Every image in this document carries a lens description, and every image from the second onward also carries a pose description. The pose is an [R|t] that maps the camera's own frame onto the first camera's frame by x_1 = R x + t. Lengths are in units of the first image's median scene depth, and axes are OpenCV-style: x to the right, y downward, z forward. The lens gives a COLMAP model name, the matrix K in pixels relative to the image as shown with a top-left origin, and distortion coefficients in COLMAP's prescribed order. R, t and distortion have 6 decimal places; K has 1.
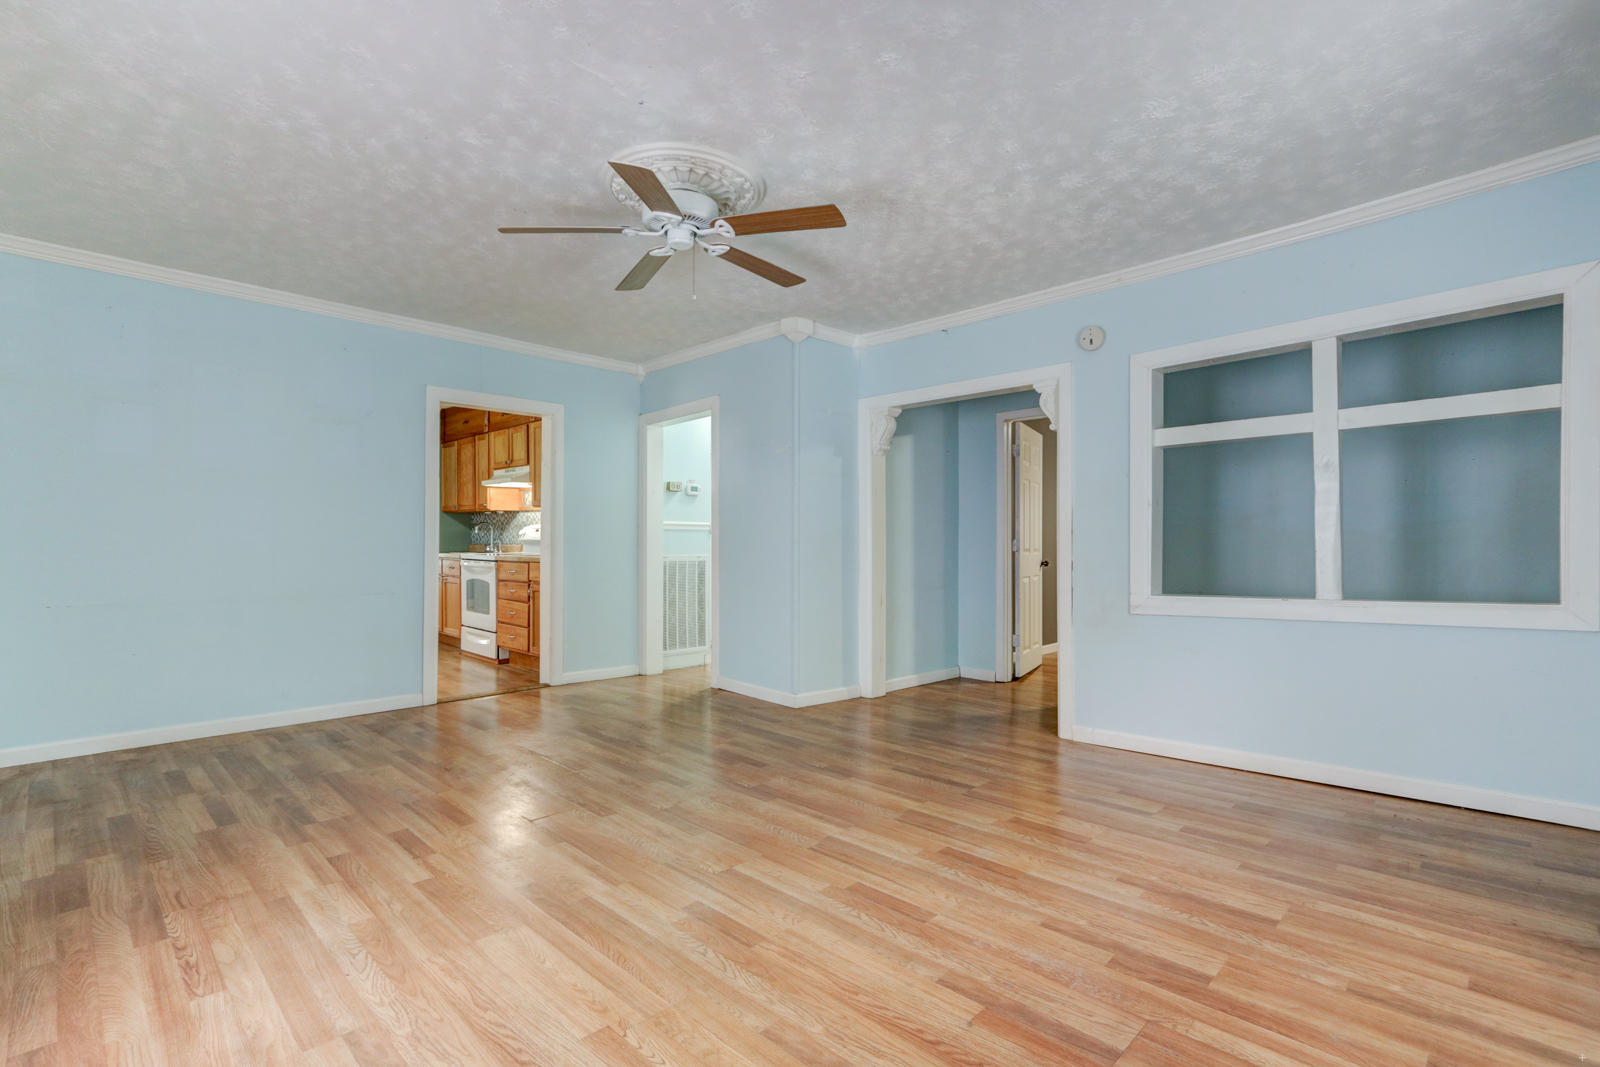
lens RADIAL K [[738.1, 0, 807.1], [0, 738.1, 535.2], [0, 0, 1]] dist [0.001772, 0.004467]
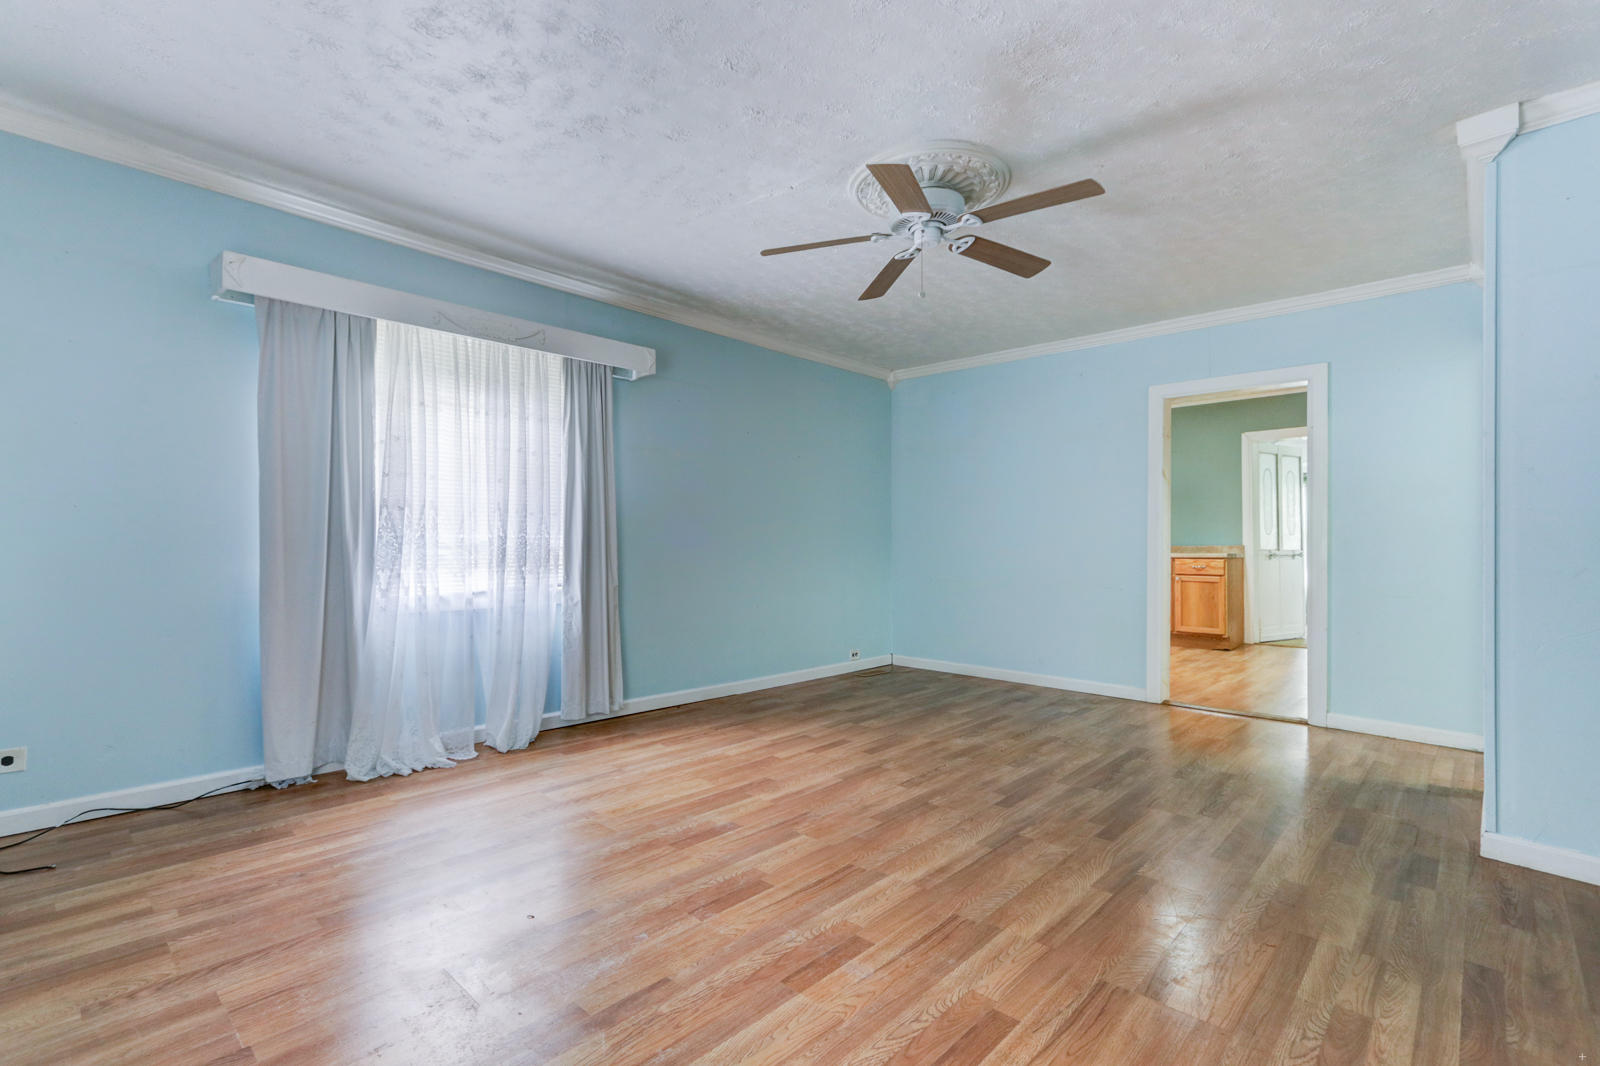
lens RADIAL K [[738.1, 0, 766.7], [0, 738.1, 543.1], [0, 0, 1]] dist [0.001772, 0.004467]
pose [[-0.001091, 0.003698, -0.999993, 0.974404], [0.007661, 0.999964, 0.003690, 0.006902], [0.999970, -0.007657, -0.001119, 0.919237]]
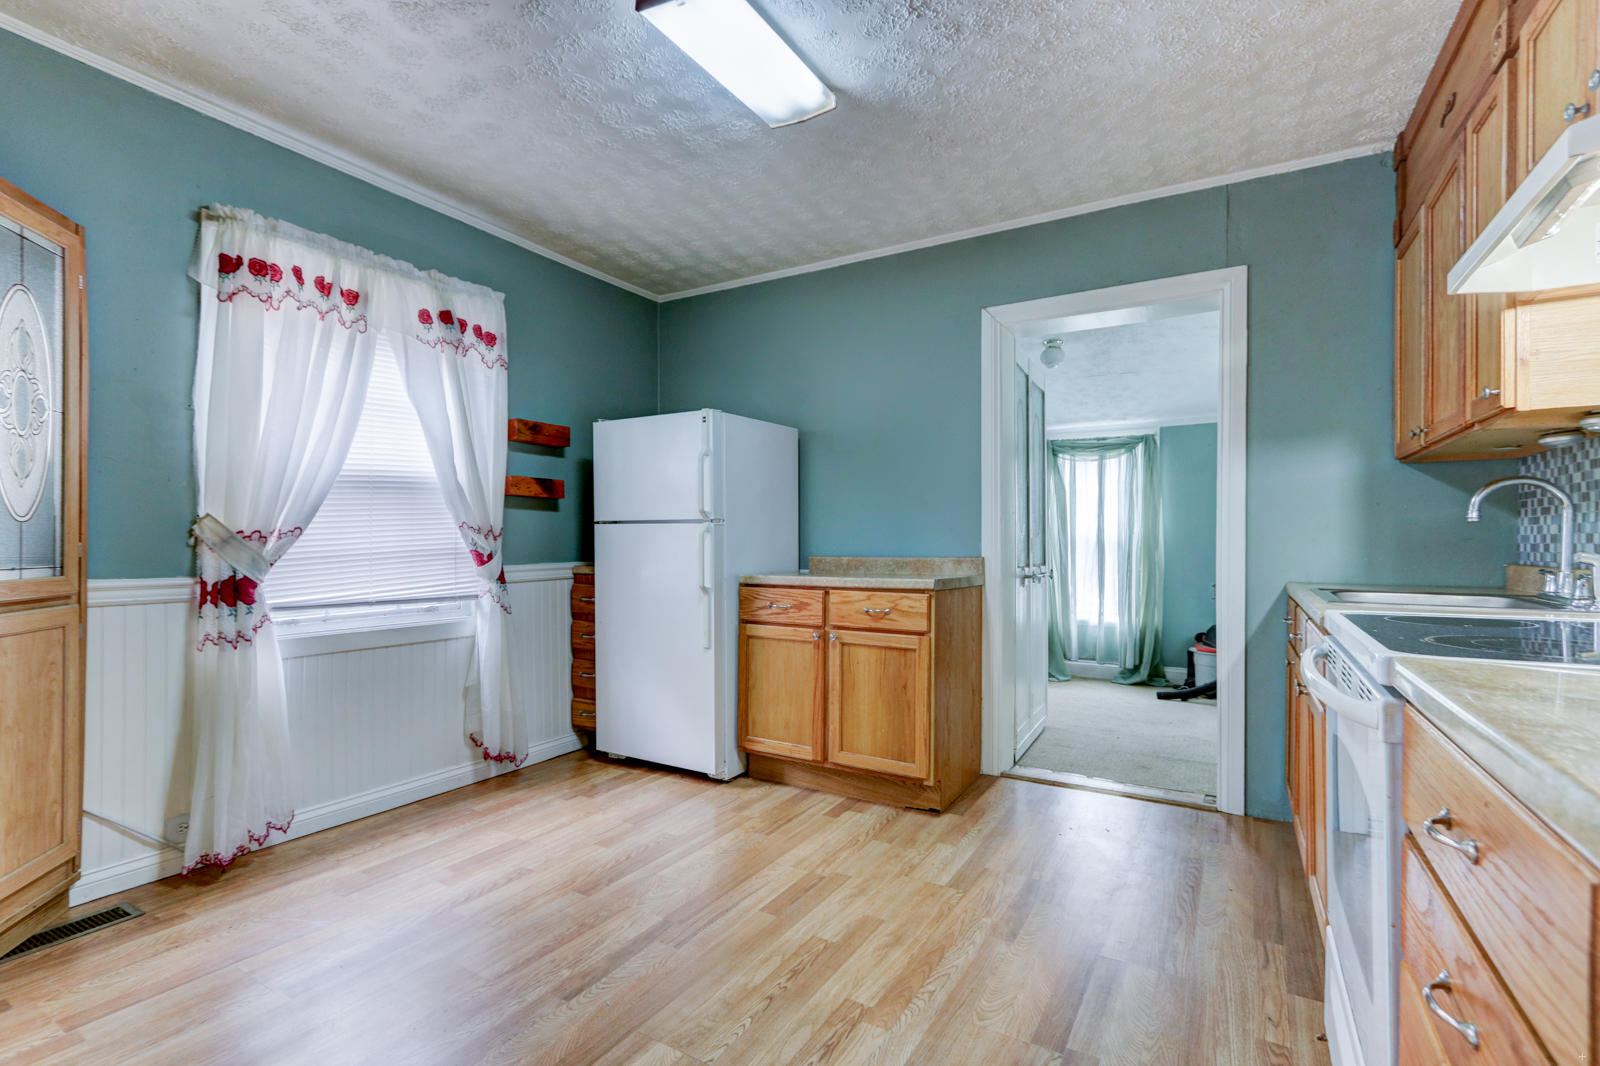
lens RADIAL K [[738.1, 0, 775.5], [0, 738.1, 541.5], [0, 0, 1]] dist [0.001772, 0.004467]
pose [[0.220825, 0.003219, -0.975308, -0.784757], [-0.001426, 0.999995, 0.002977, 0.009838], [0.975312, 0.000734, 0.220828, 2.176705]]
